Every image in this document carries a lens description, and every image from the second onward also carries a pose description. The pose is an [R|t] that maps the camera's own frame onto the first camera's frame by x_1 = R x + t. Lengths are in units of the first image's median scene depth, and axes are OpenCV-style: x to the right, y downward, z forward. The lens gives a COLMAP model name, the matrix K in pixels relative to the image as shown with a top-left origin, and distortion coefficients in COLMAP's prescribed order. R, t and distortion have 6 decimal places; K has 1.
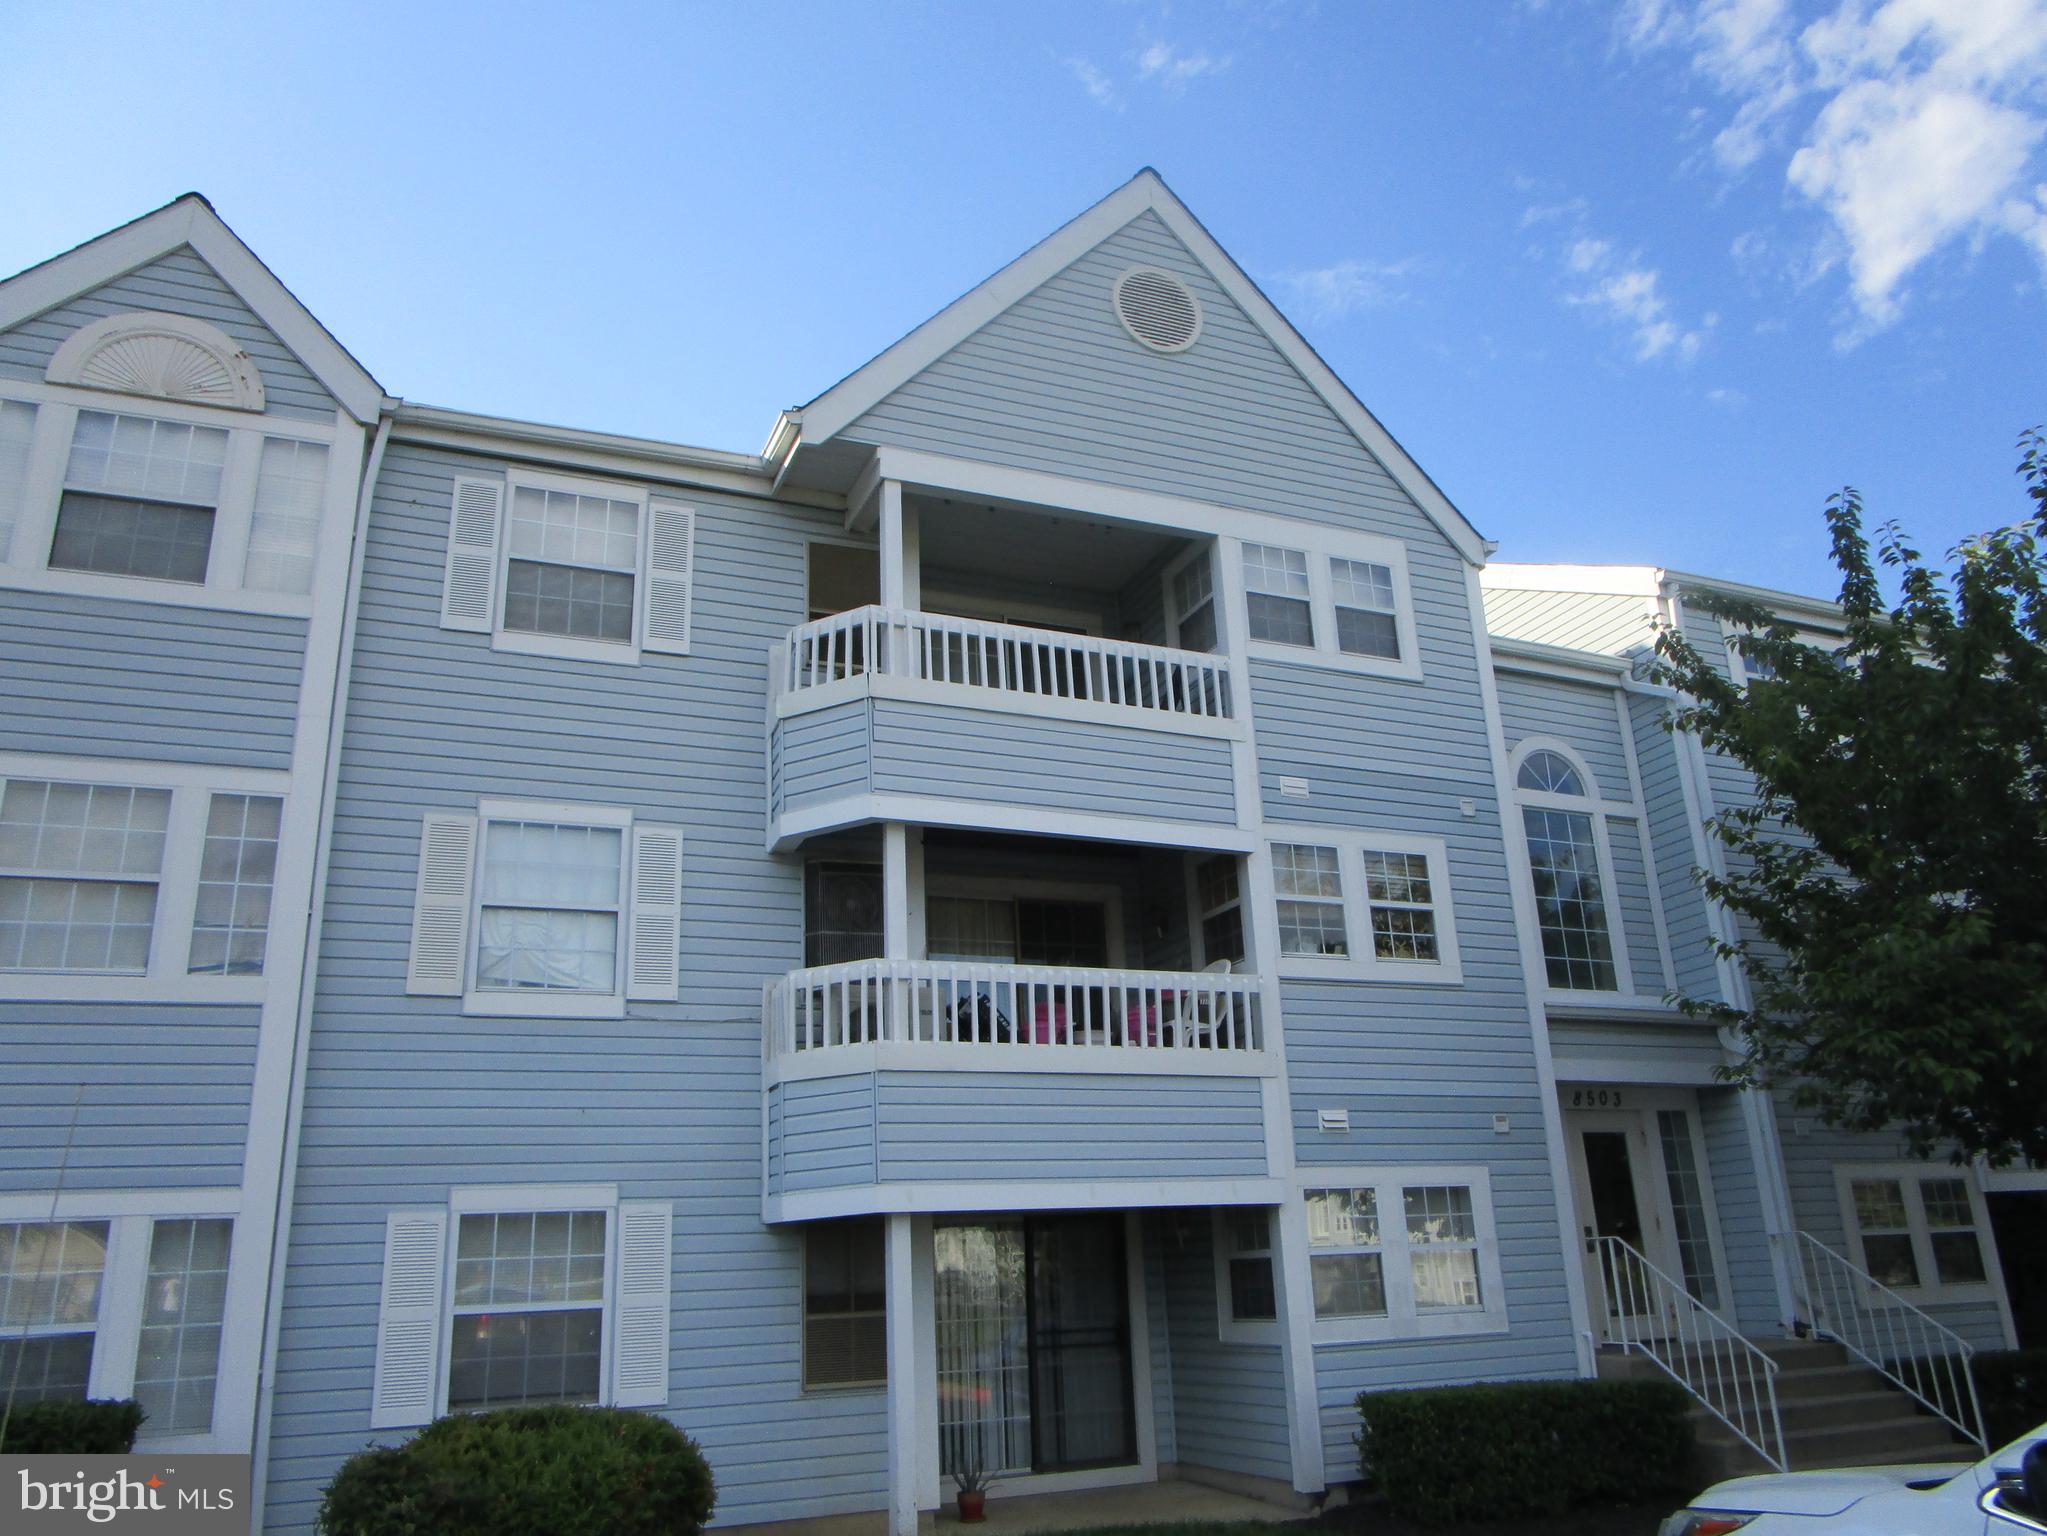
lens RADIAL K [[1478.3, 0, 1023.5], [0, 1478.3, 768.0], [0, 0, 1]] dist [-0.052139, 0.022259]
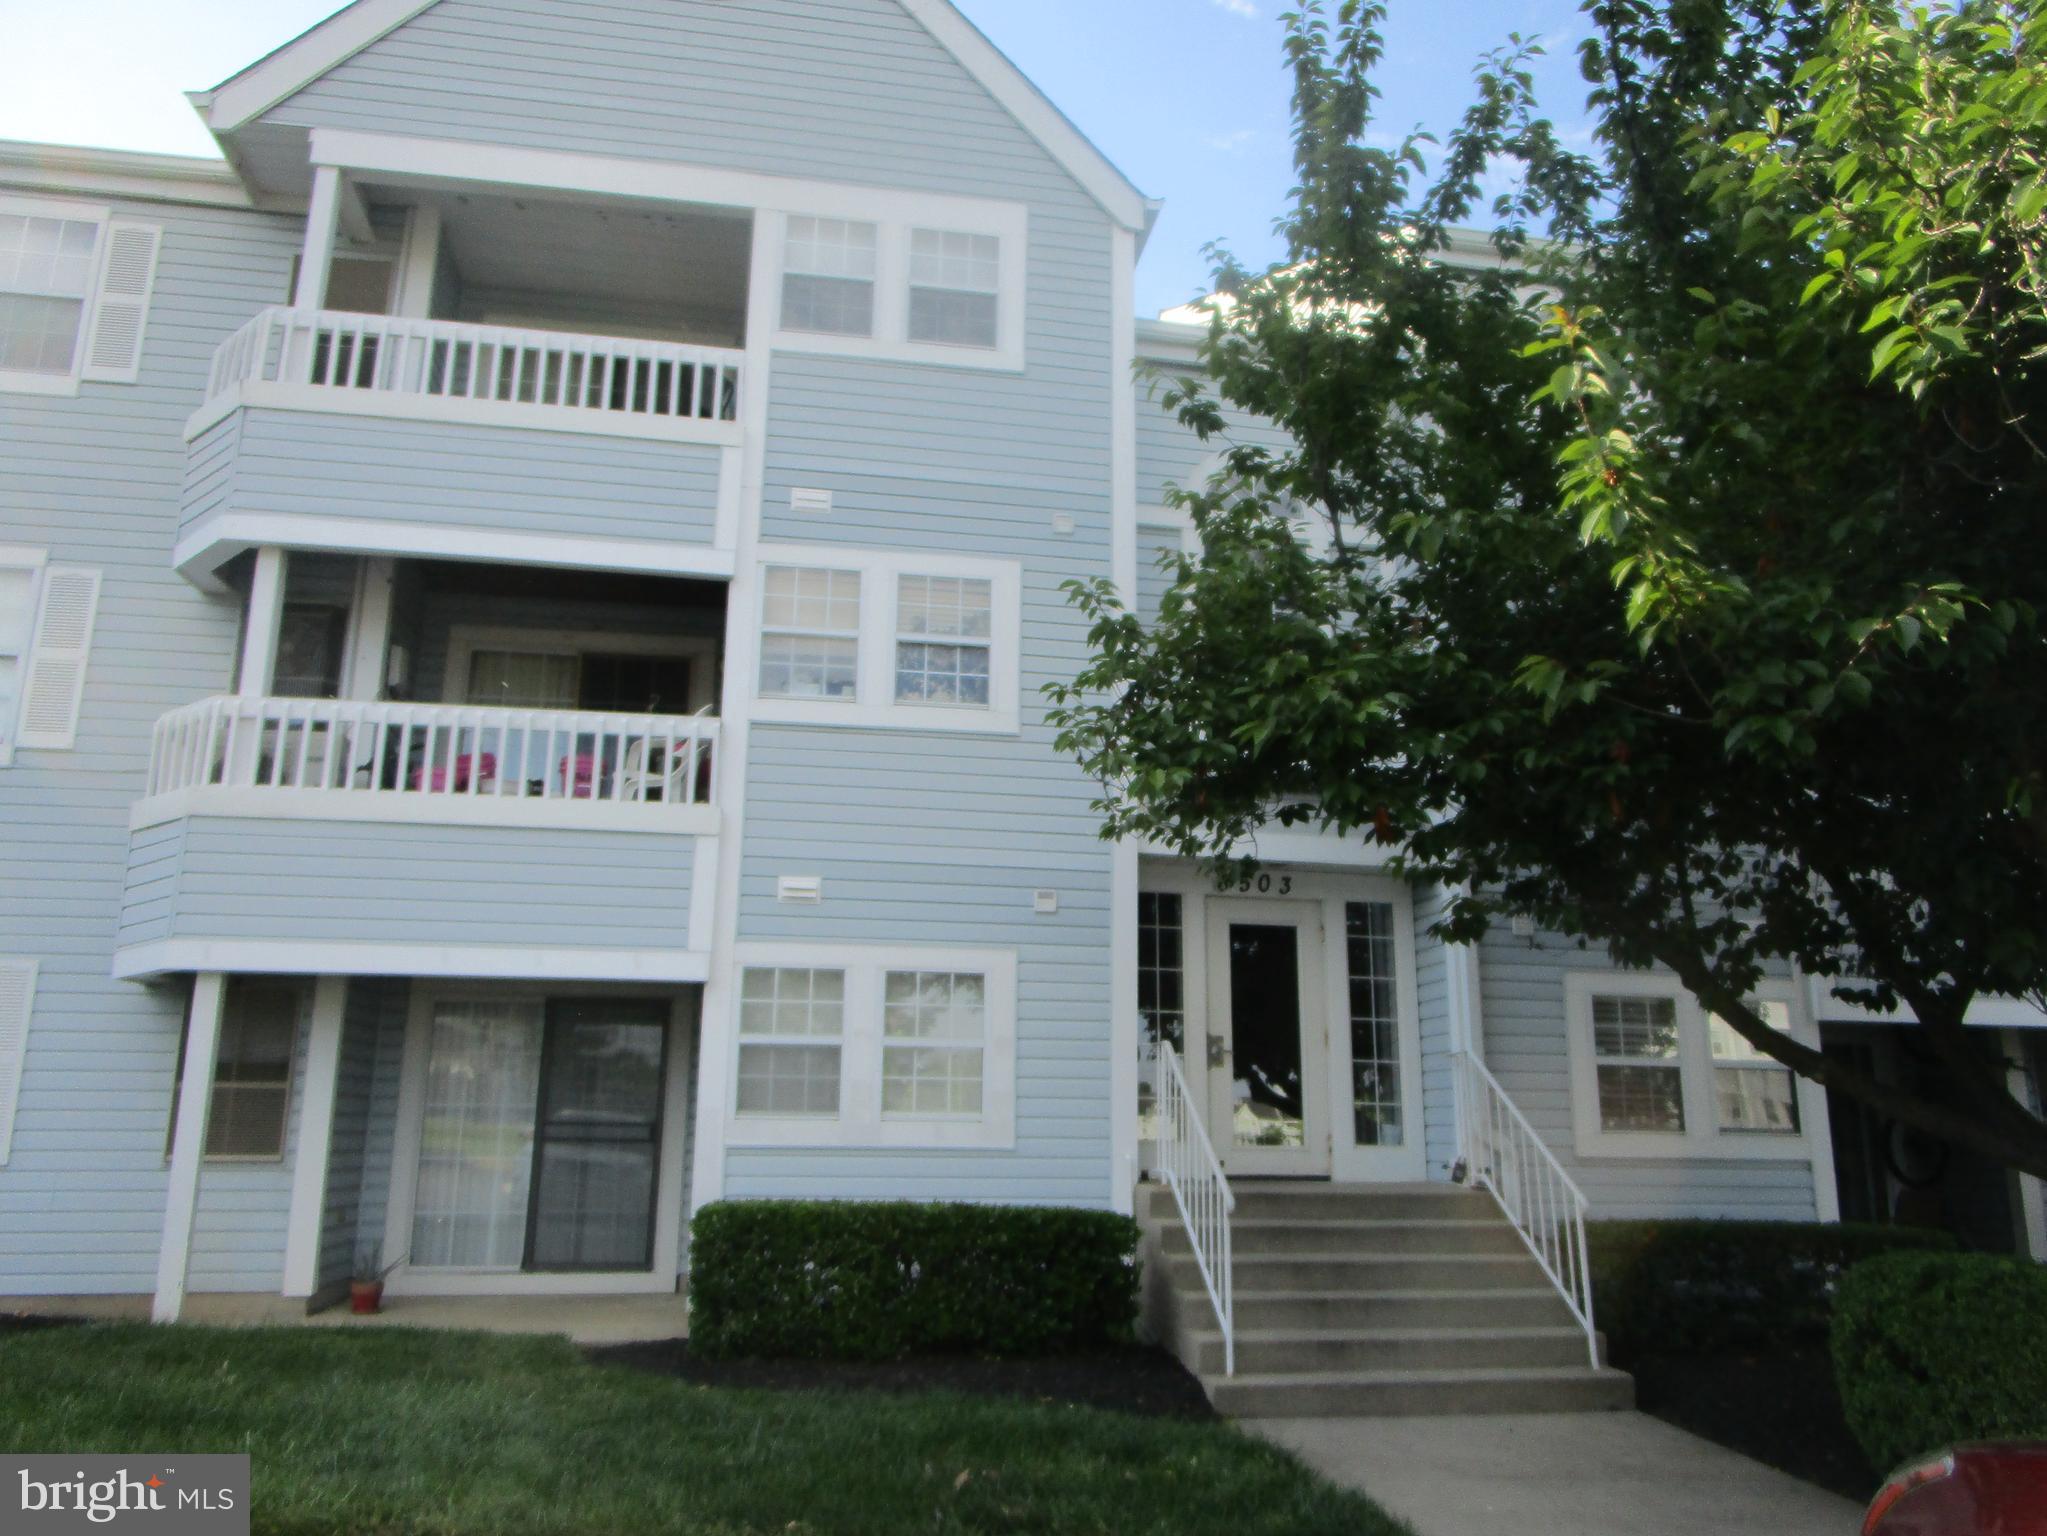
lens RADIAL K [[1428.1, 0, 1026.7], [0, 1428.1, 792.1], [0, 0, 1]] dist [-0.054596, 0.055307]
pose [[0.974762, -0.008679, -0.223076, 0.504130], [0.032100, 0.994309, 0.101584, 0.103905], [0.220925, -0.106181, 0.969494, 0.242769]]
